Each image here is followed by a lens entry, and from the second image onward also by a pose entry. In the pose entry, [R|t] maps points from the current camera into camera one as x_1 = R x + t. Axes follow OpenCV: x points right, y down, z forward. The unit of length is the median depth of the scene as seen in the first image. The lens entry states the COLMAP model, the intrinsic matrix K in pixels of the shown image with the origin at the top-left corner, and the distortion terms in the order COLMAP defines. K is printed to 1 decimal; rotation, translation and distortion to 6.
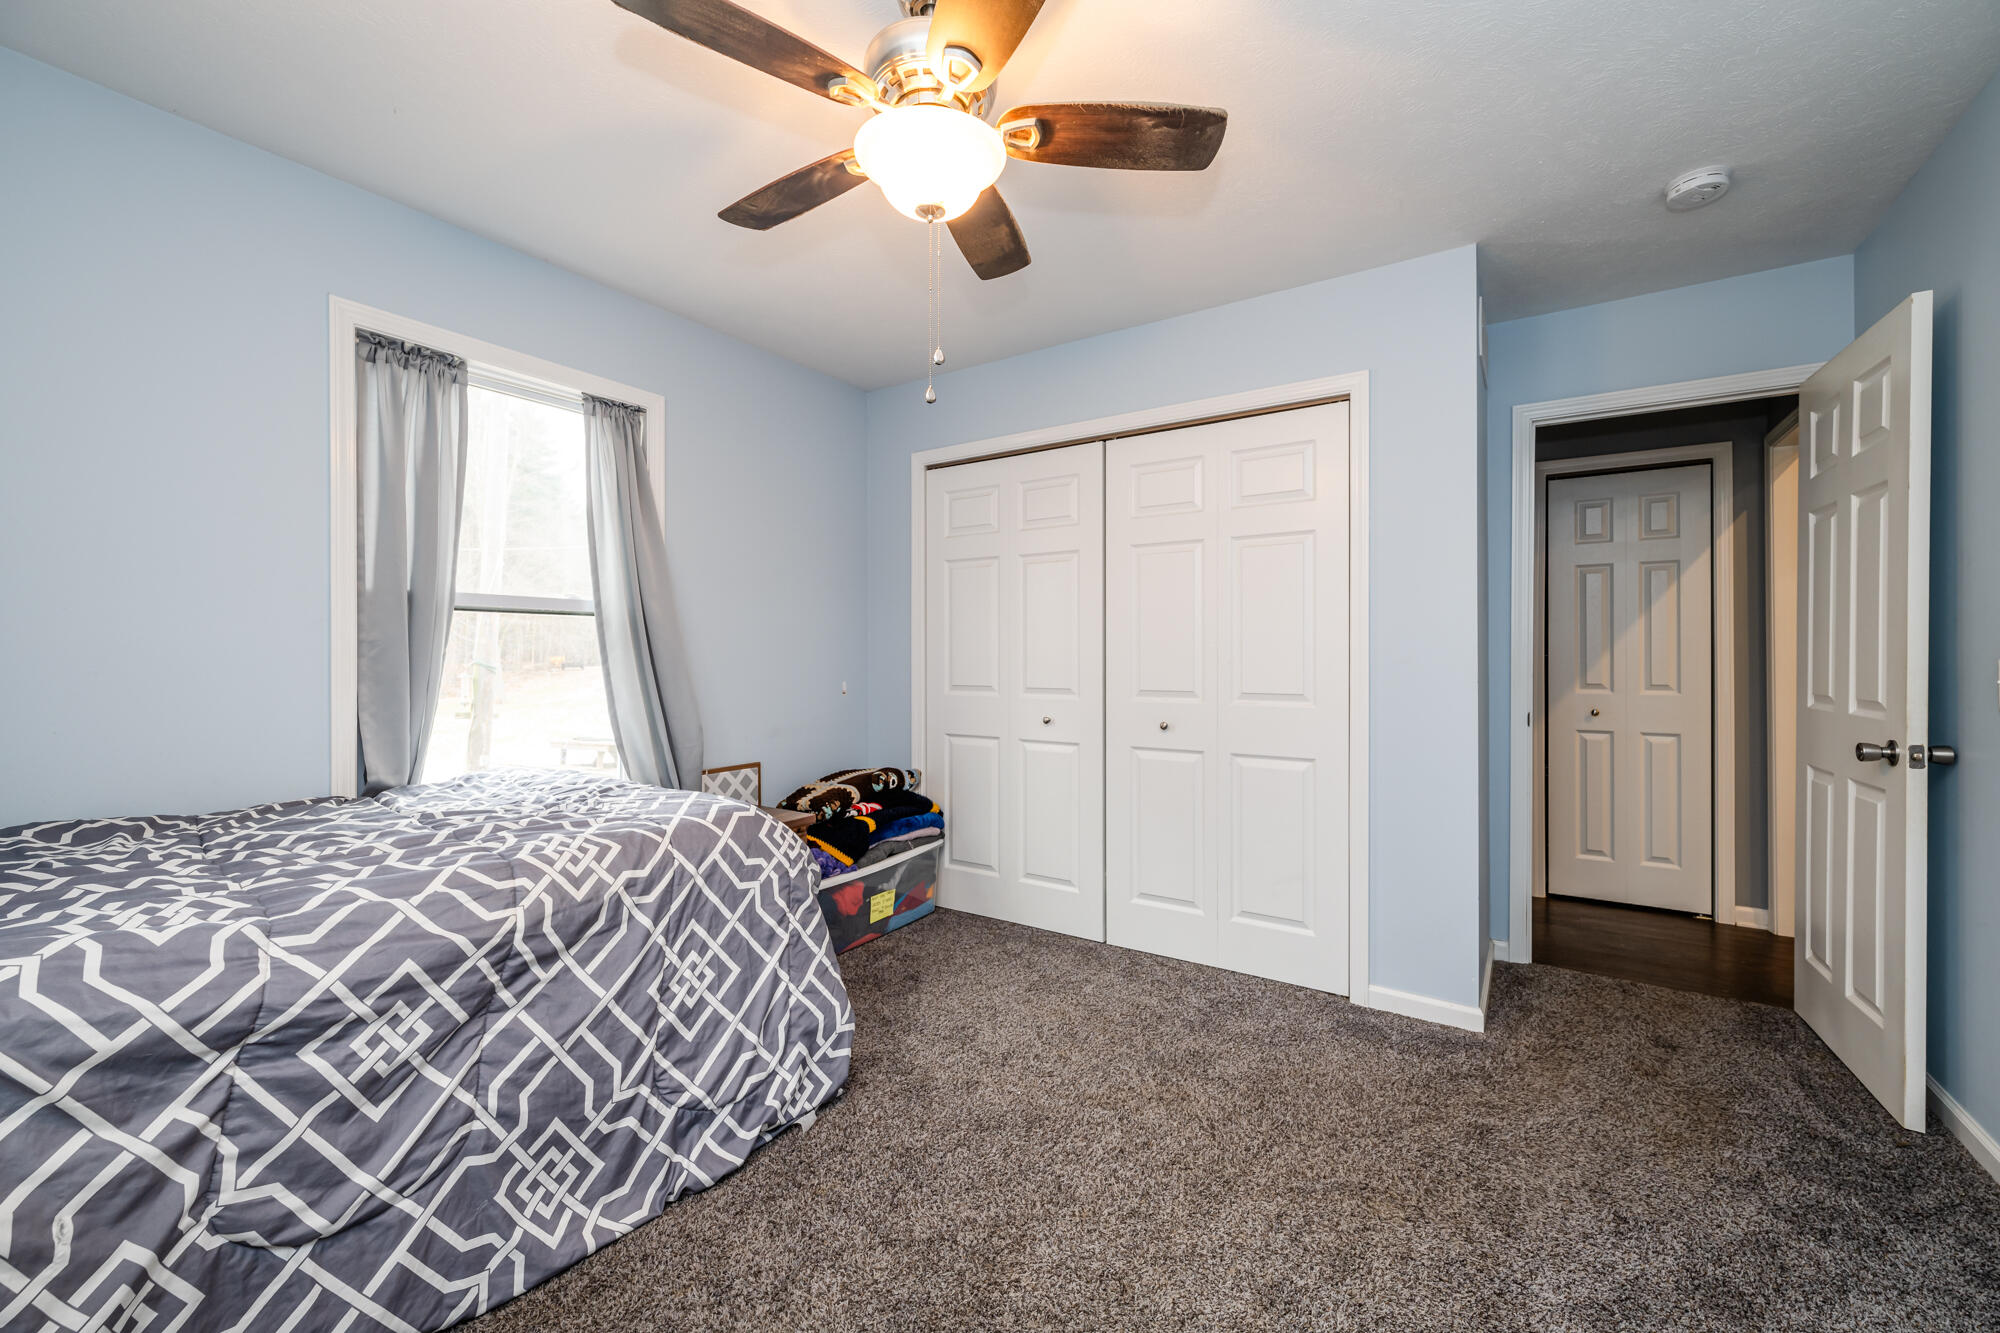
lens RADIAL K [[801.7, 0, 998.8], [0, 801.7, 671.2], [0, 0, 1]] dist [-0.000703, 0.000049]
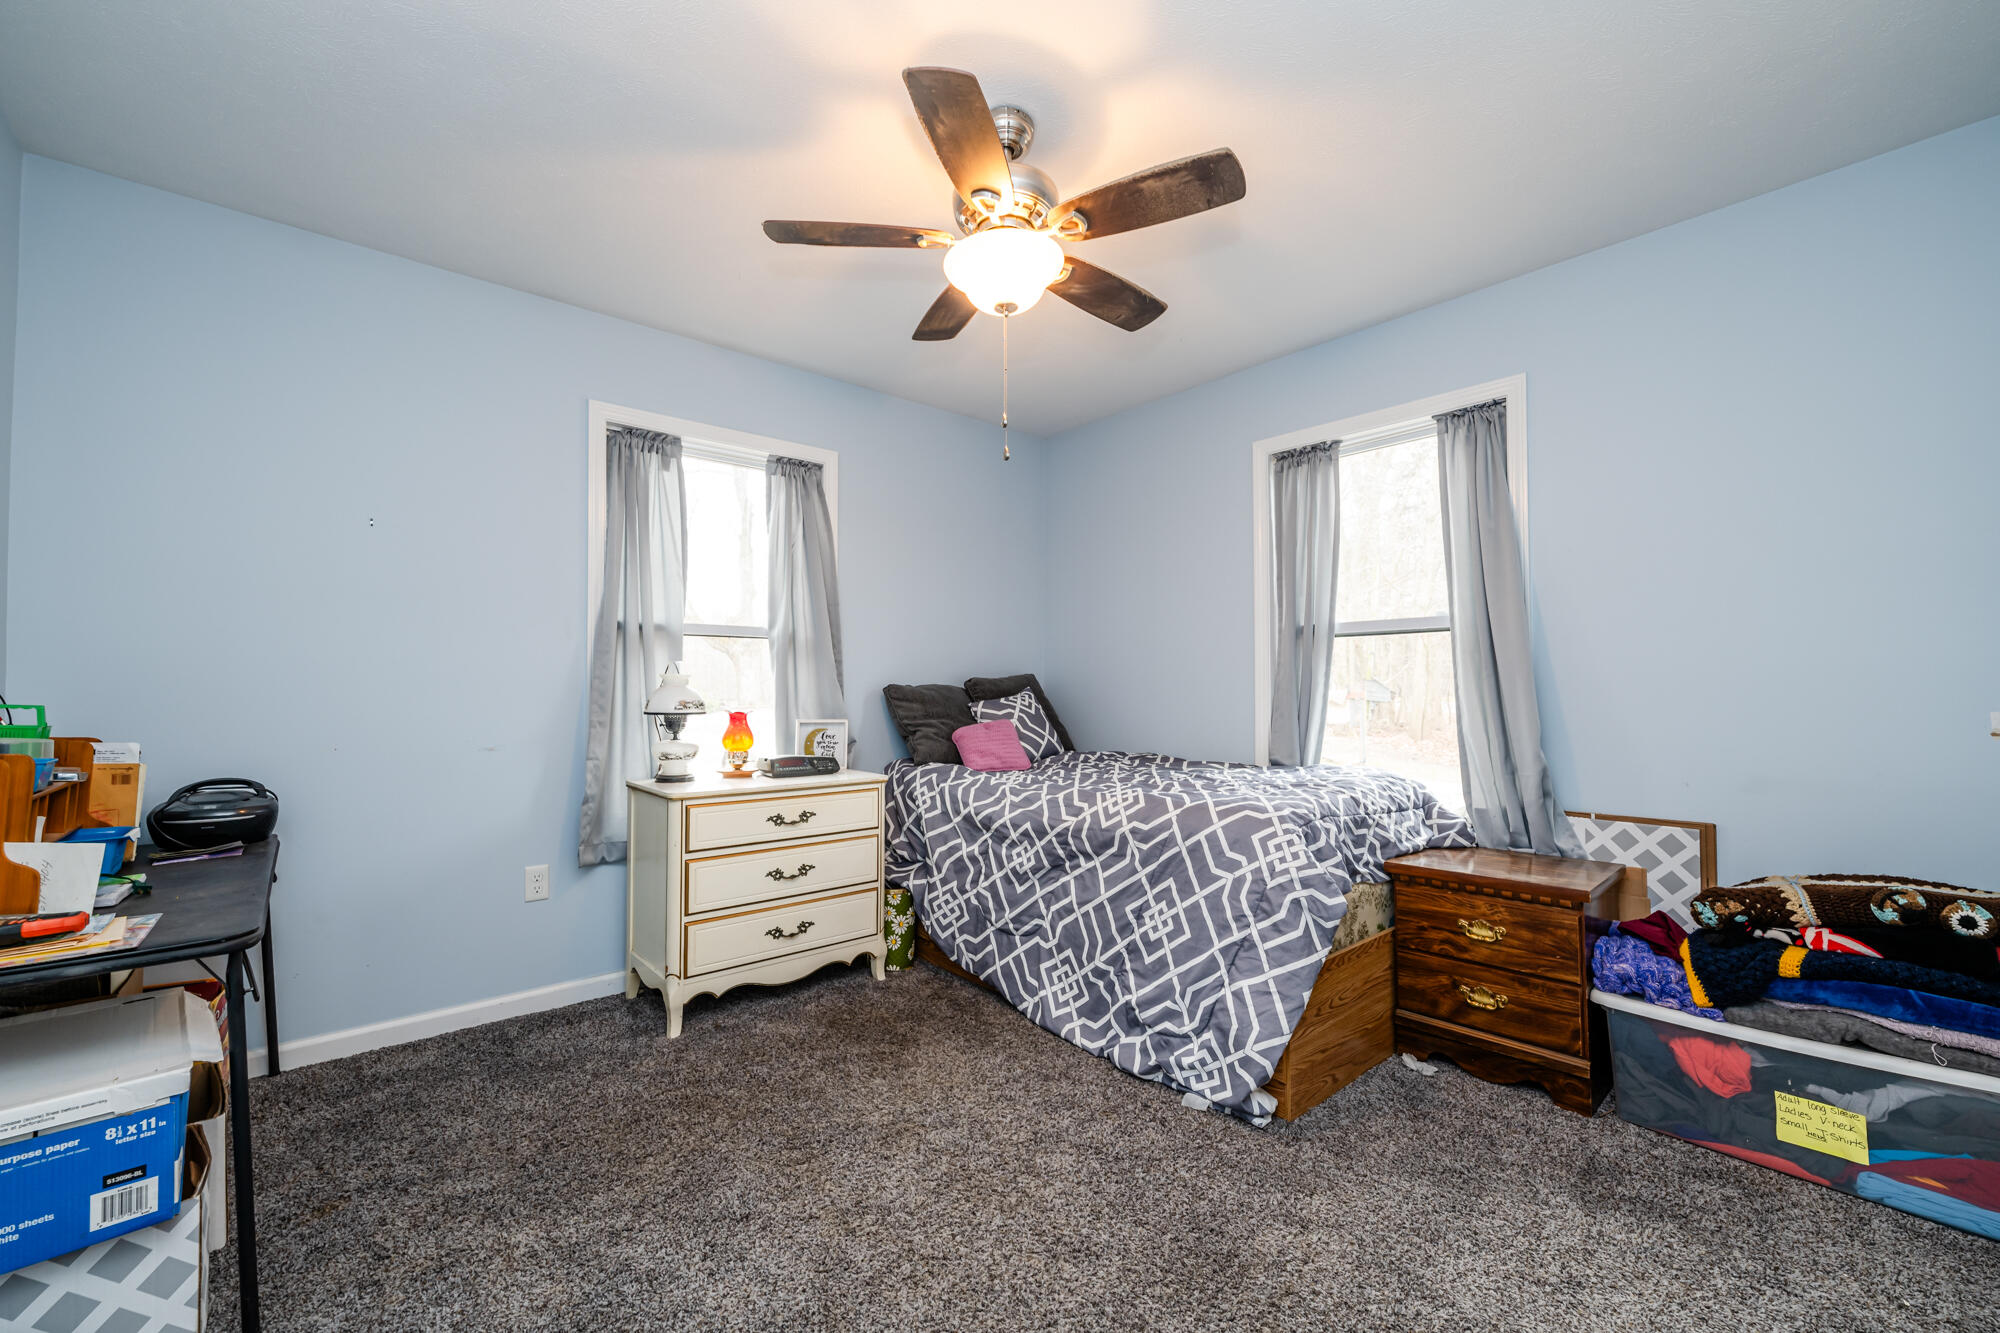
lens RADIAL K [[821.8, 0, 999.3], [0, 821.8, 670.5], [0, 0, 1]] dist [0.000243, -0.000250]
pose [[-0.274408, -0.020047, -0.961404, 1.071842], [-0.013544, 0.999764, -0.016982, 0.010806], [0.961518, 0.008361, -0.274614, 1.243347]]
